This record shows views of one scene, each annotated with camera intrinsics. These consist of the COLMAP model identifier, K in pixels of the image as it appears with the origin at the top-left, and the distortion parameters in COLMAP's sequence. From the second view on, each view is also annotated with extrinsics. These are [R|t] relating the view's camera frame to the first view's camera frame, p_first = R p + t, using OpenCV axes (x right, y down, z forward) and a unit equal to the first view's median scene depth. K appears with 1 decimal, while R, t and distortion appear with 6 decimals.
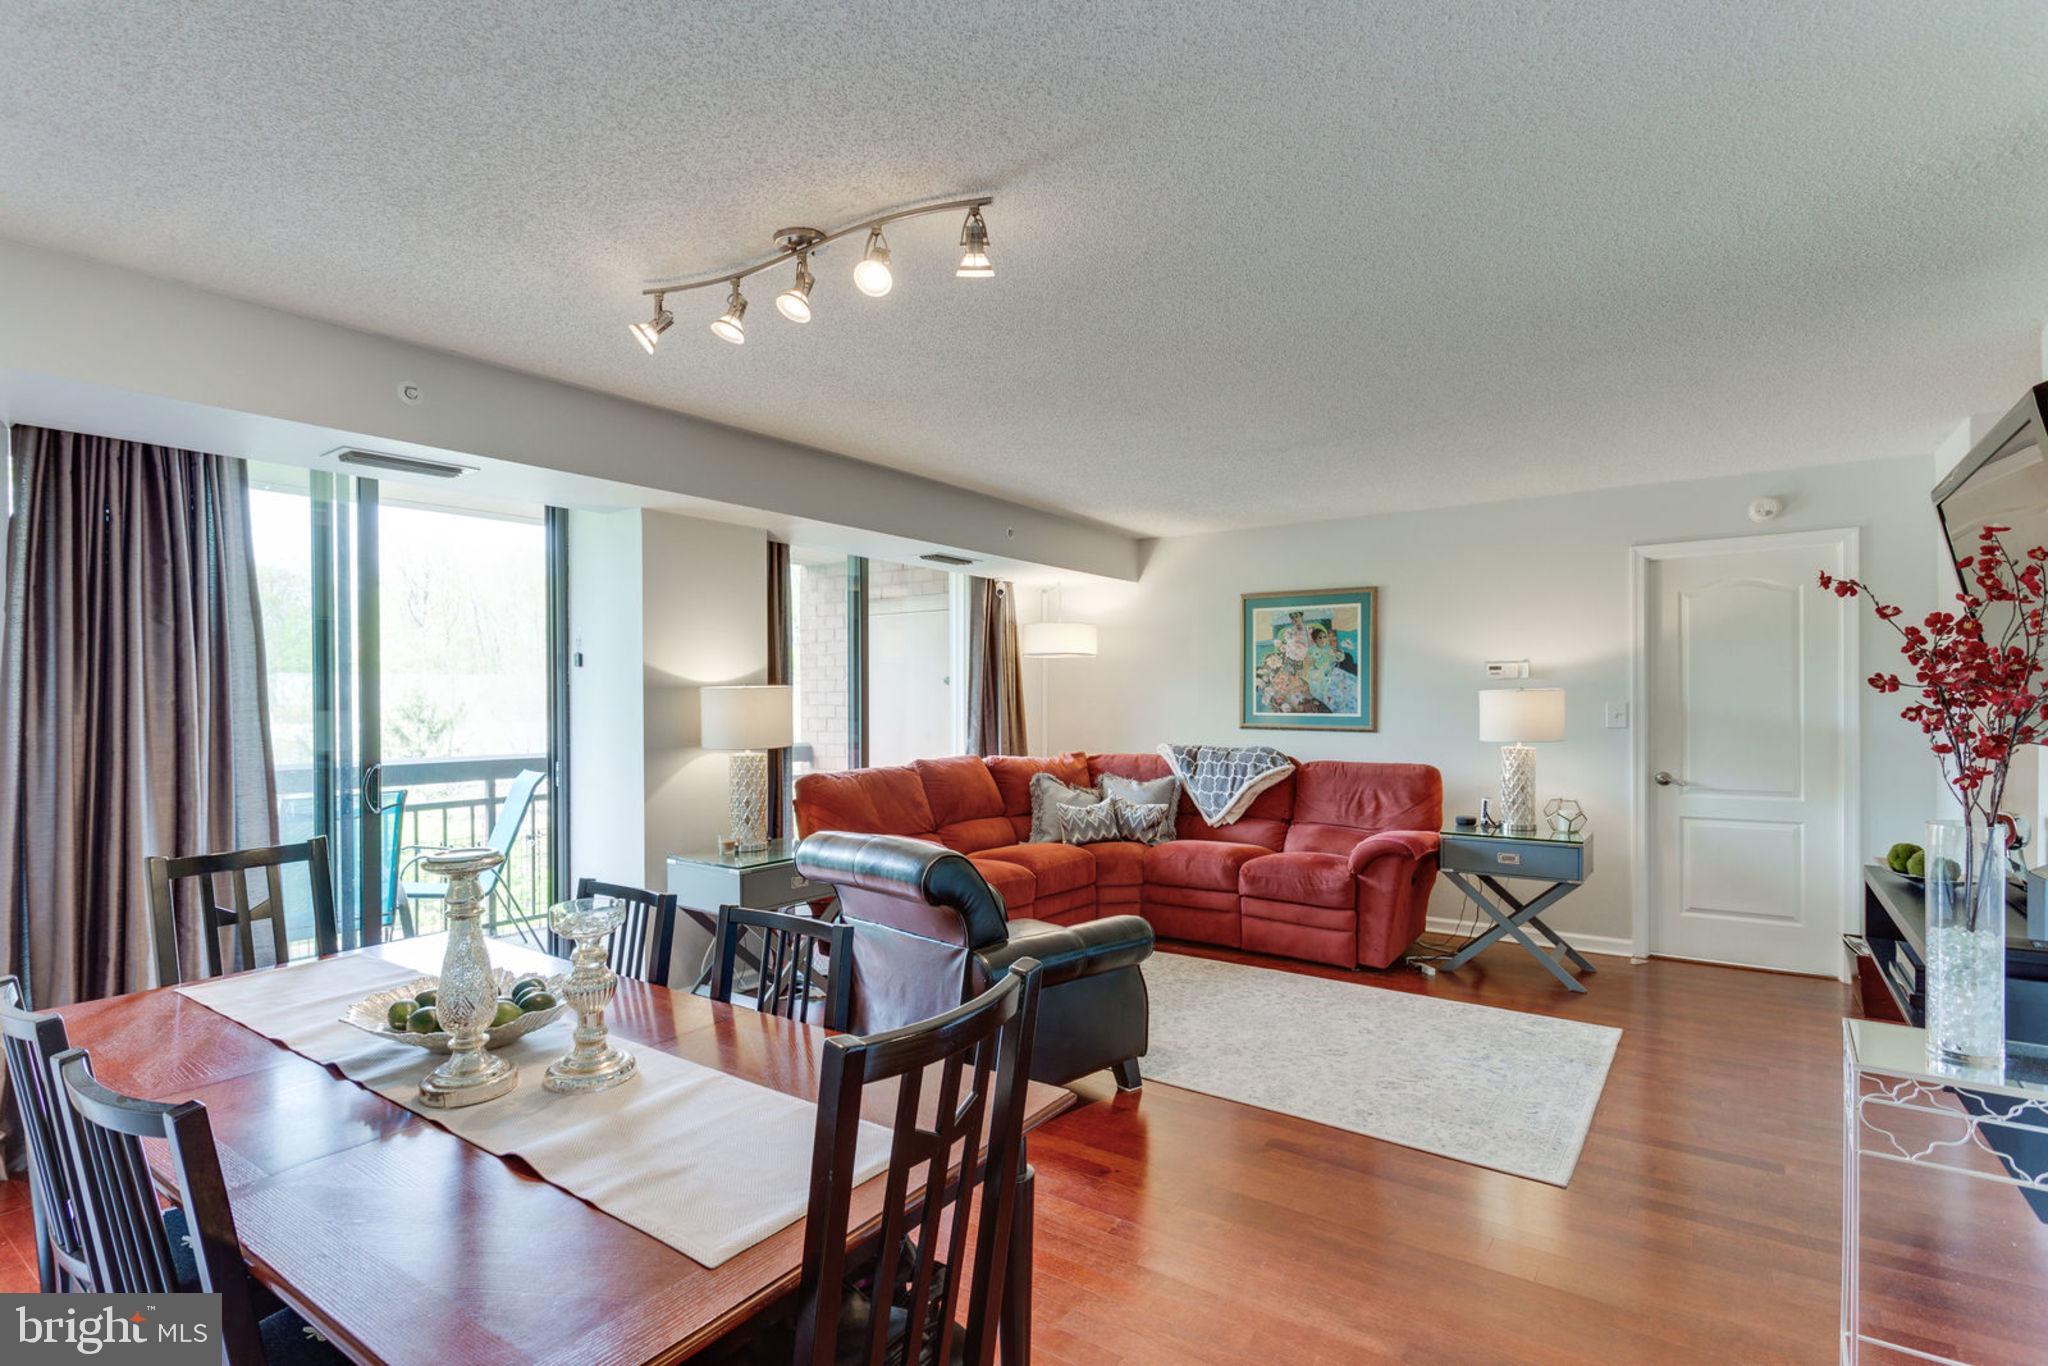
lens RADIAL K [[1004.6, 0, 1014.3], [0, 1004.6, 712.1], [0, 0, 1]] dist [0.003878, -0.000024]
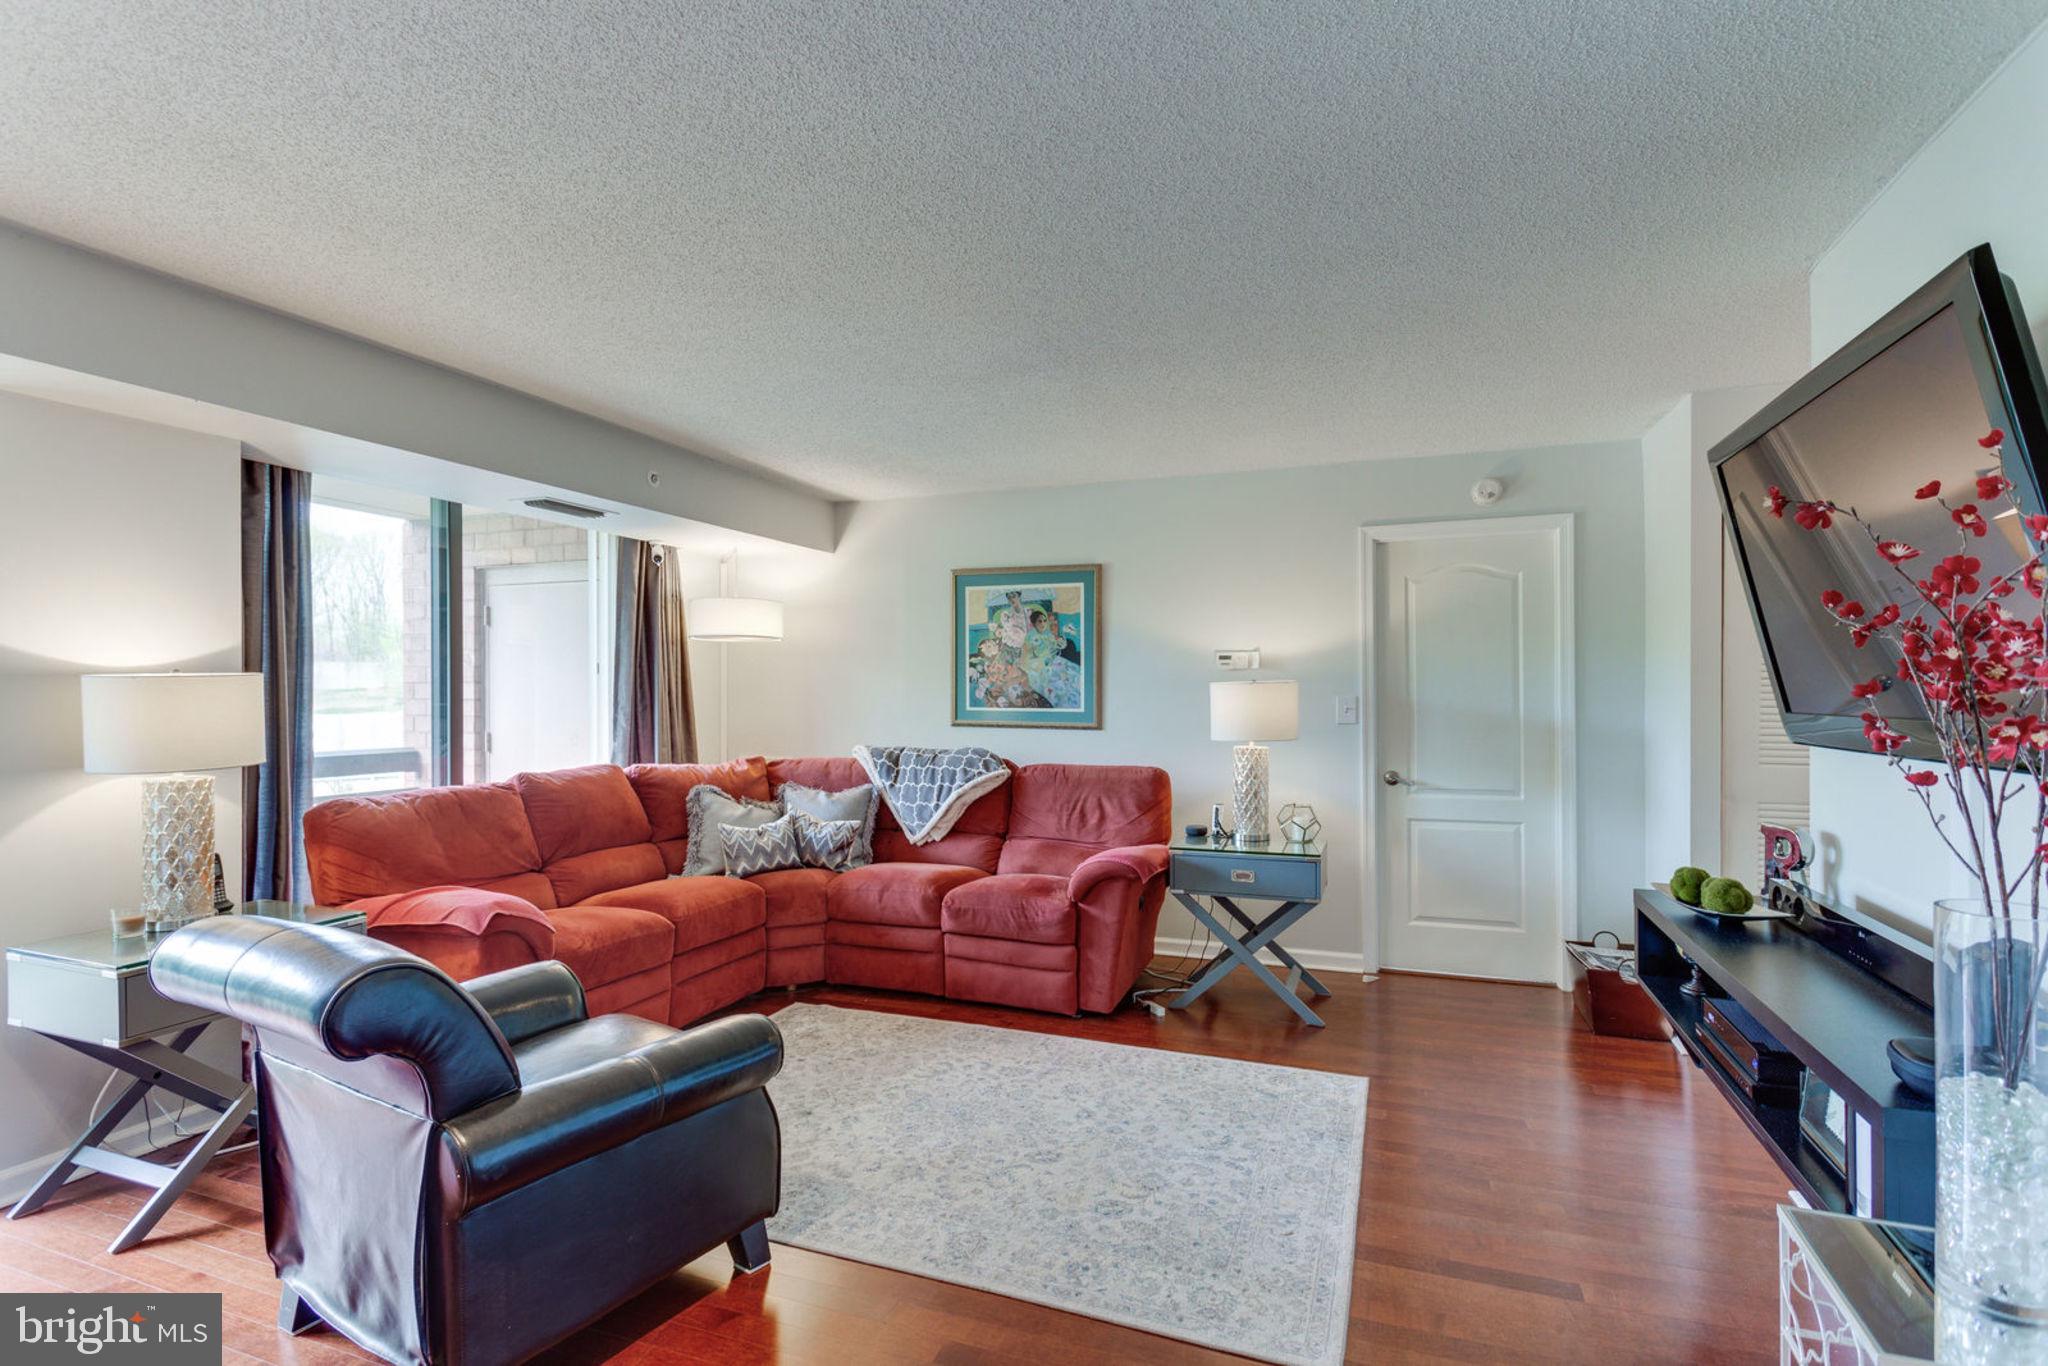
lens RADIAL K [[996.9, 0, 1025.6], [0, 996.9, 693.0], [0, 0, 1]] dist [-0.001347, -0.000550]
pose [[0.965504, -0.000220, 0.260387, 0.082582], [0.002689, 0.999955, -0.009128, -0.004939], [-0.260373, 0.009514, 0.965461, 0.207294]]
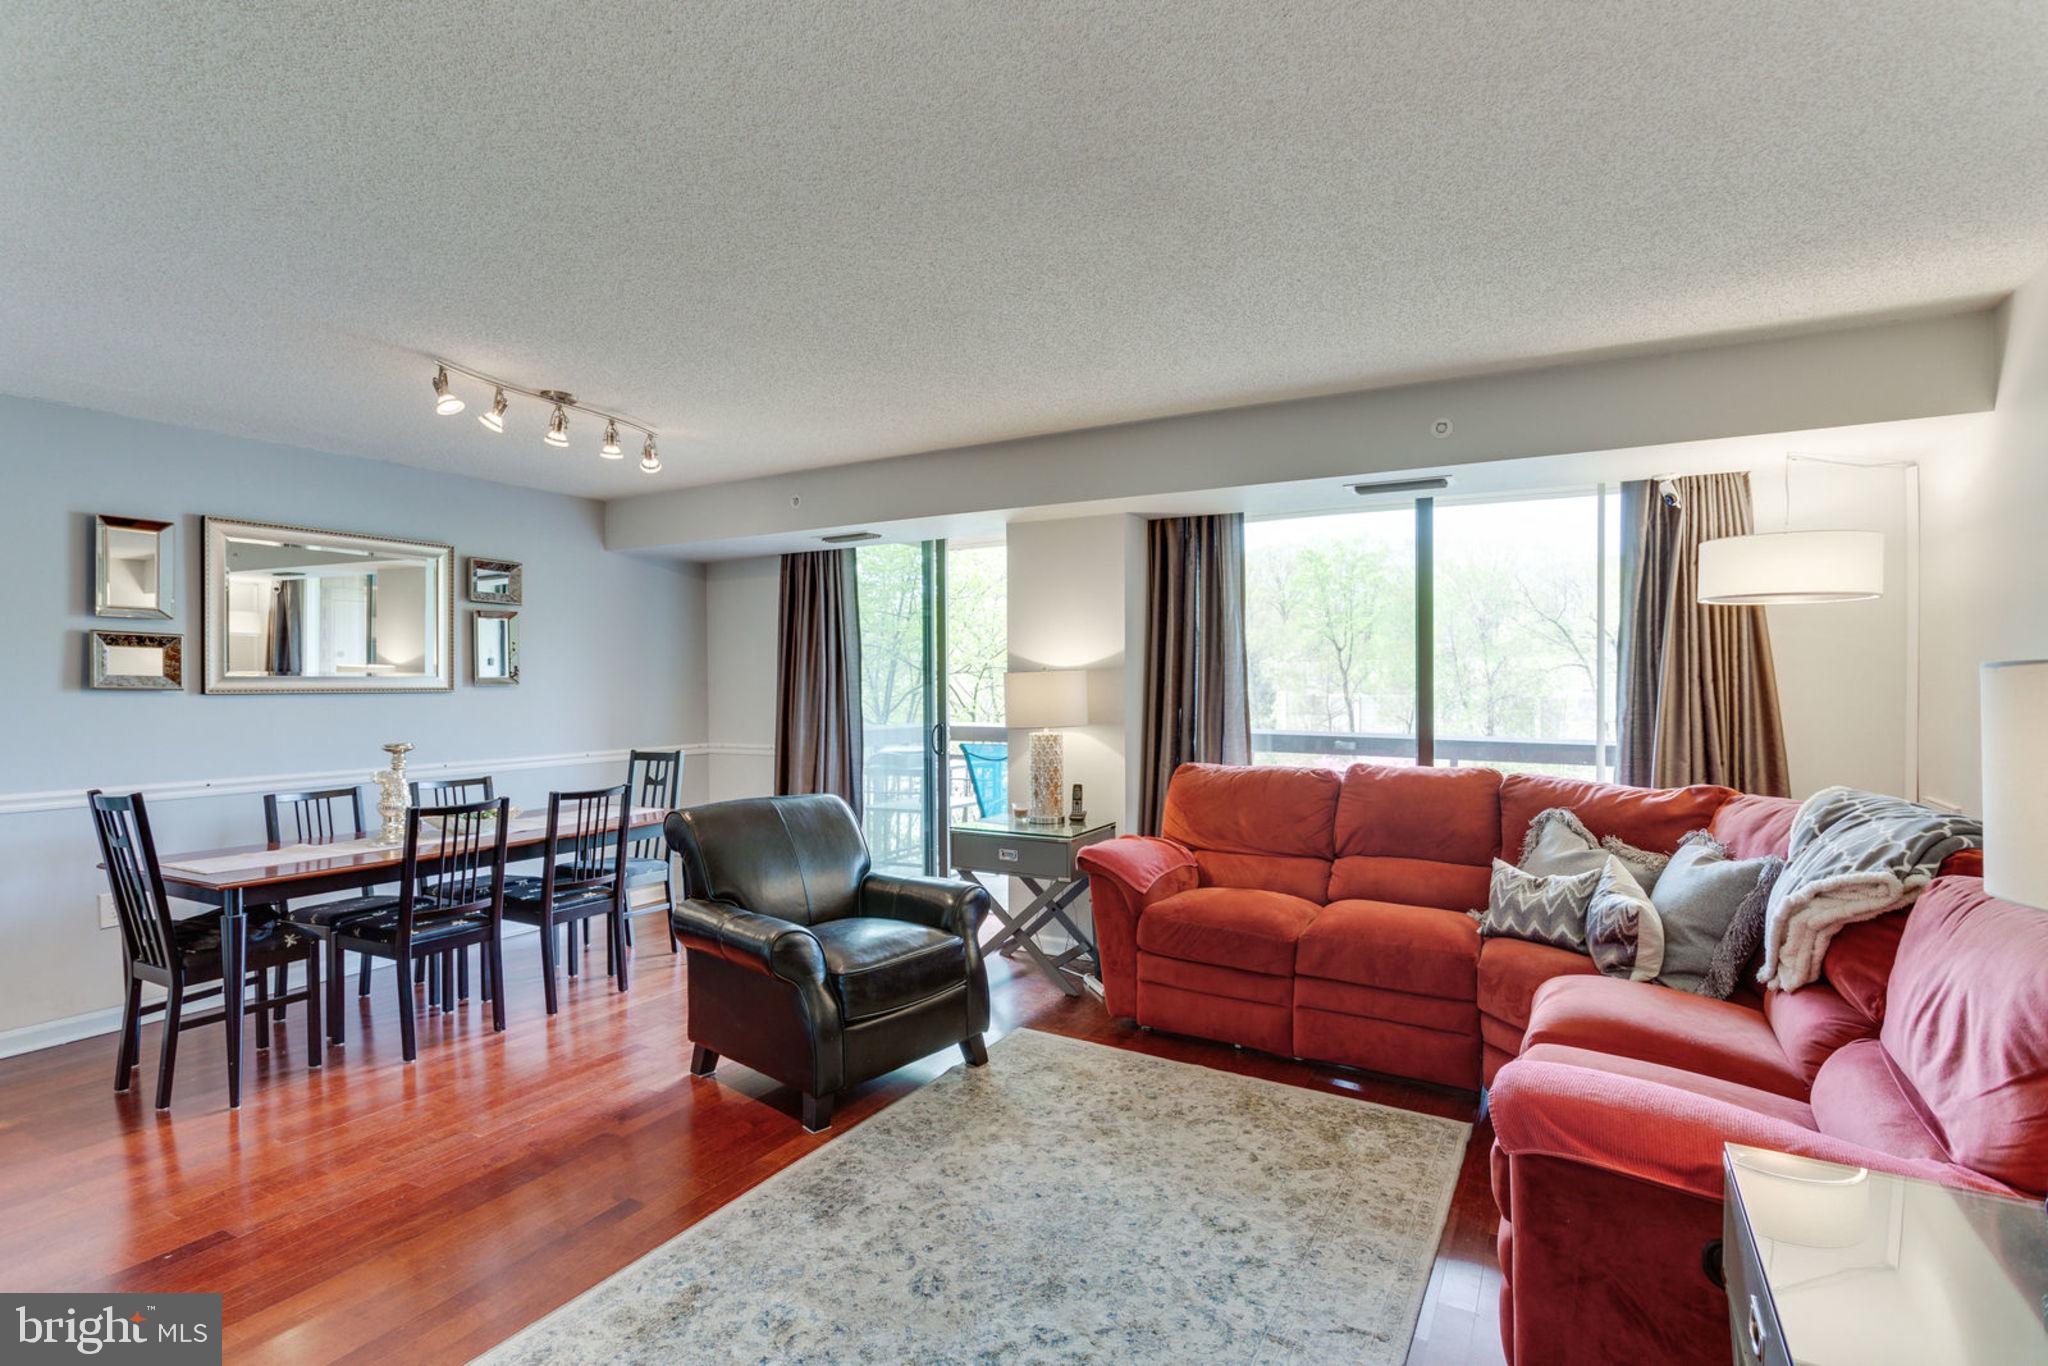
lens RADIAL K [[996.9, 0, 1025.6], [0, 996.9, 693.0], [0, 0, 1]] dist [-0.001347, -0.000550]
pose [[0.096158, 0.012789, -0.995284, 0.691503], [-0.012647, 0.999852, 0.011626, -0.012108], [0.995286, 0.011470, 0.096306, 0.763798]]
